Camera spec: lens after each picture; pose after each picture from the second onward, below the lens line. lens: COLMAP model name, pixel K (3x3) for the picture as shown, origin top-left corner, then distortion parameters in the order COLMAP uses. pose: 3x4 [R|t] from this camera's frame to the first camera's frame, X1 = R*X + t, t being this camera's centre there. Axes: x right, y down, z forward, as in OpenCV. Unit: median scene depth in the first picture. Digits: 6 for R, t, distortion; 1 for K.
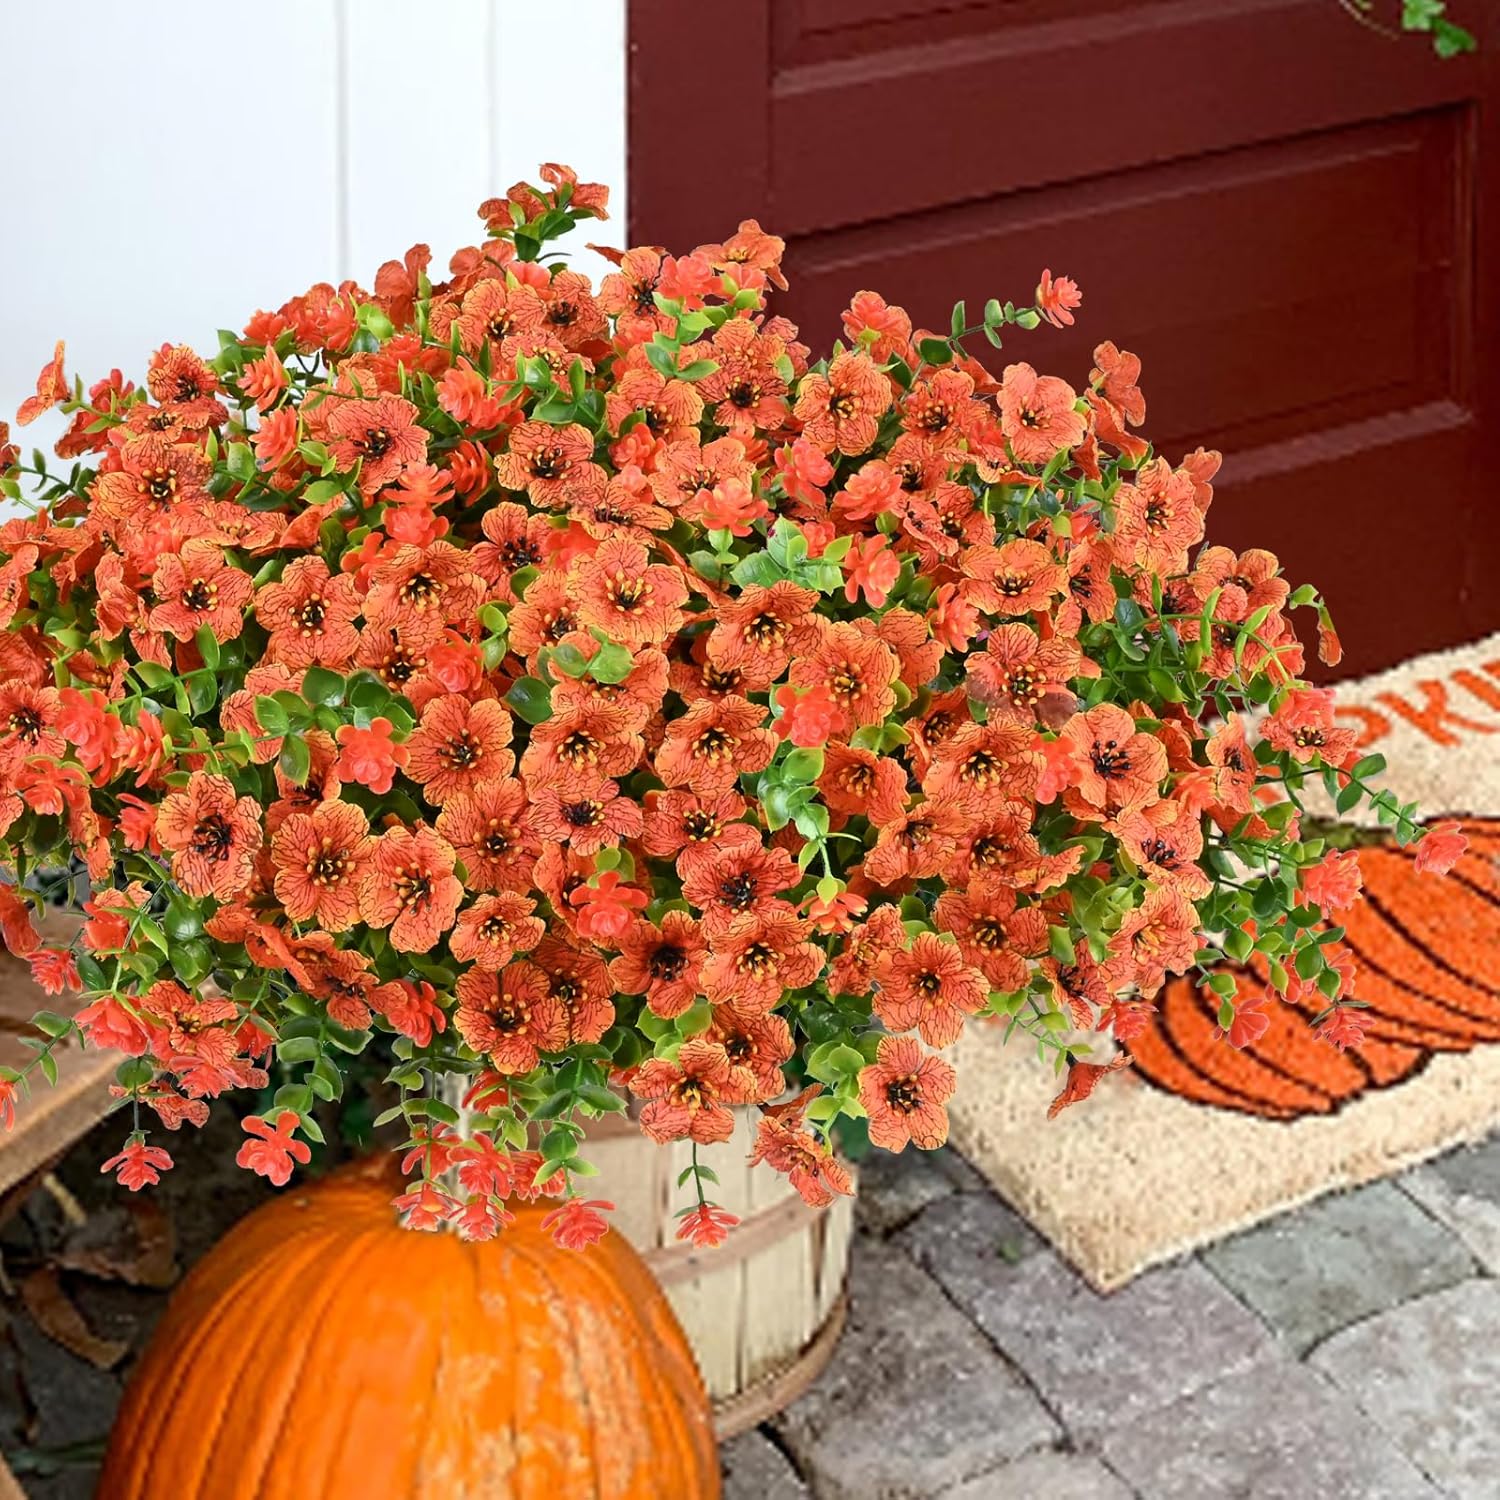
lens RADIAL K [[3770.1, 0, 747.1], [0, 3770.1, 750.2], [0, 0, 1]] dist [-0.010566, 0.000000]
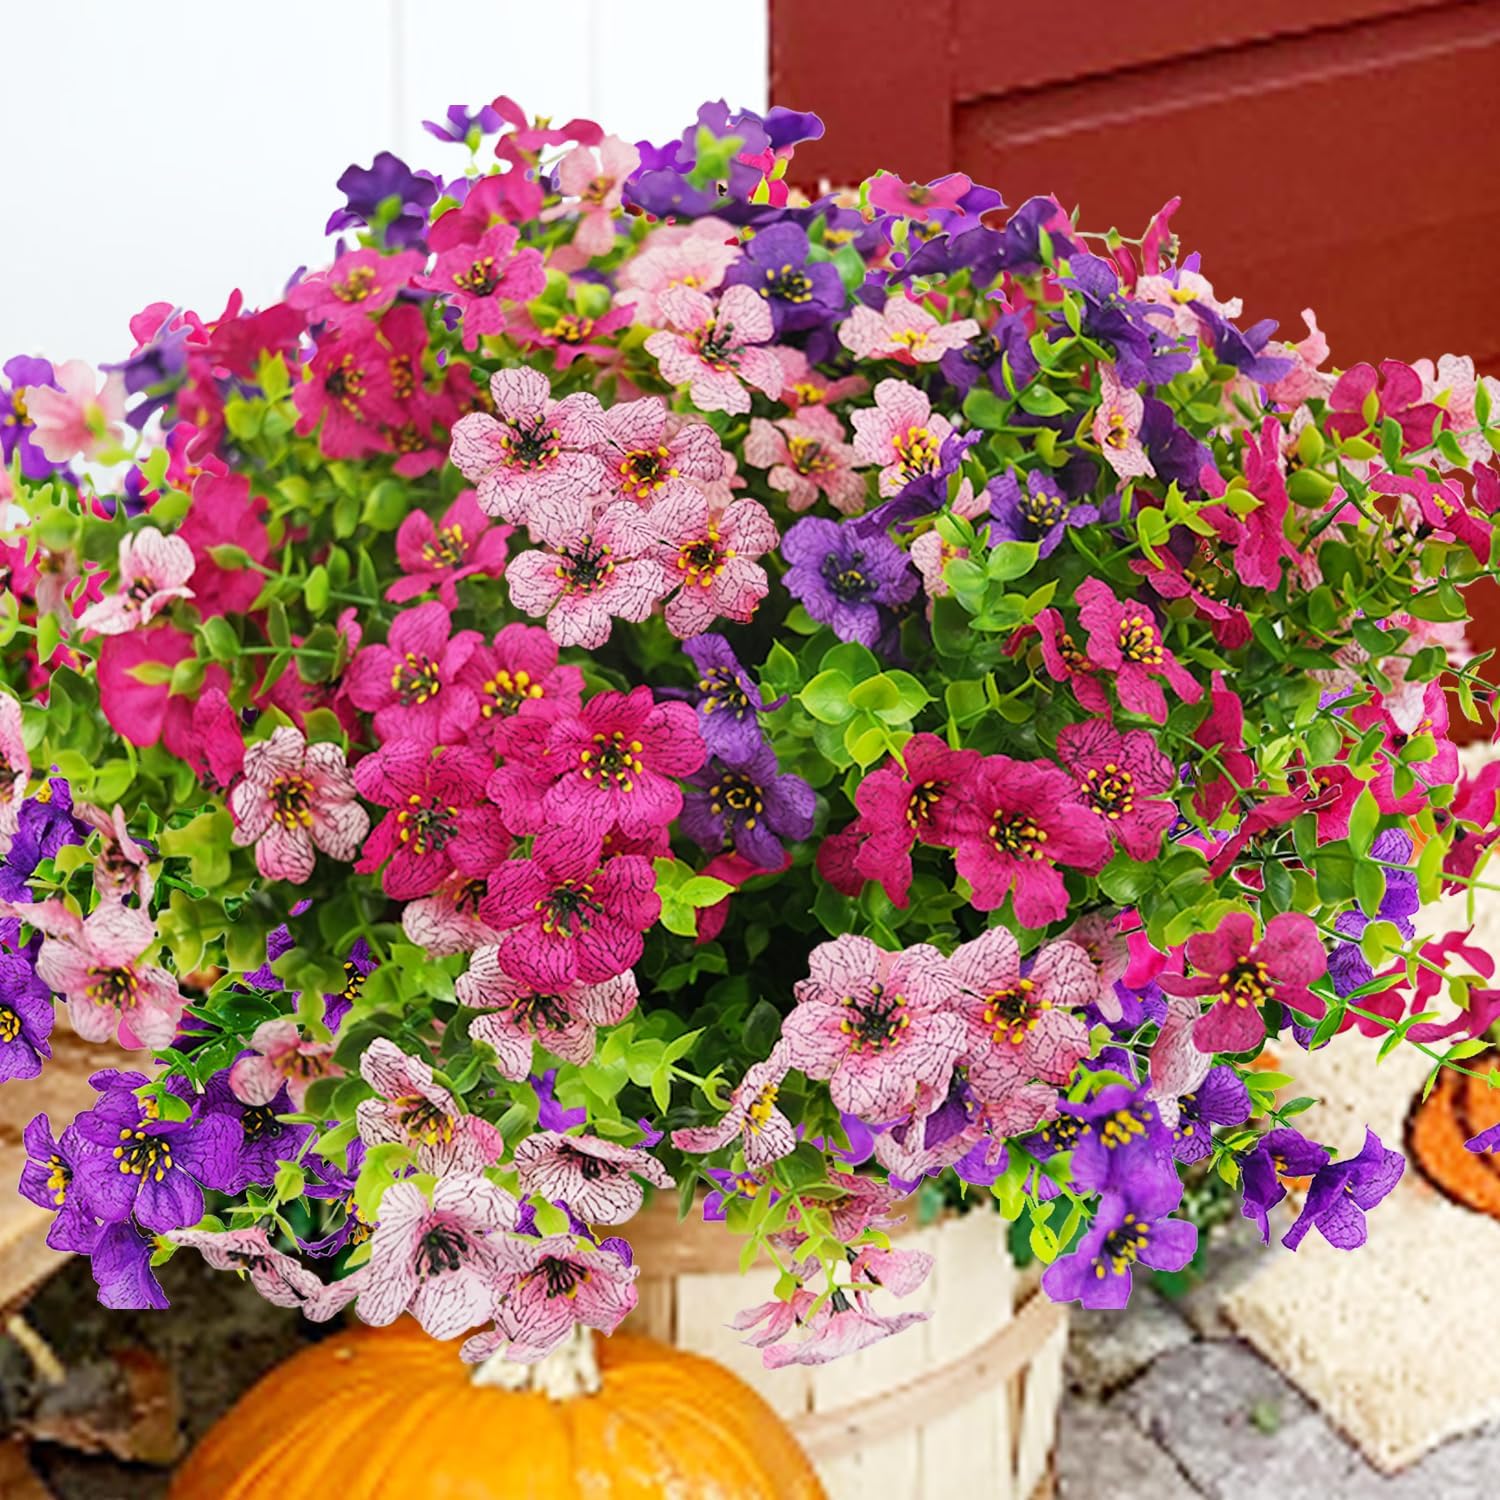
lens RADIAL K [[3770.1, 0, 748.8], [0, 3770.1, 752.2], [0, 0, 1]] dist [-0.010566, 0.000000]
pose [[0.999342, -0.000072, -0.036269, -0.007735], [-0.000121, 0.999986, -0.005293, 0.001495], [0.036269, 0.005294, 0.999328, 0.228918]]
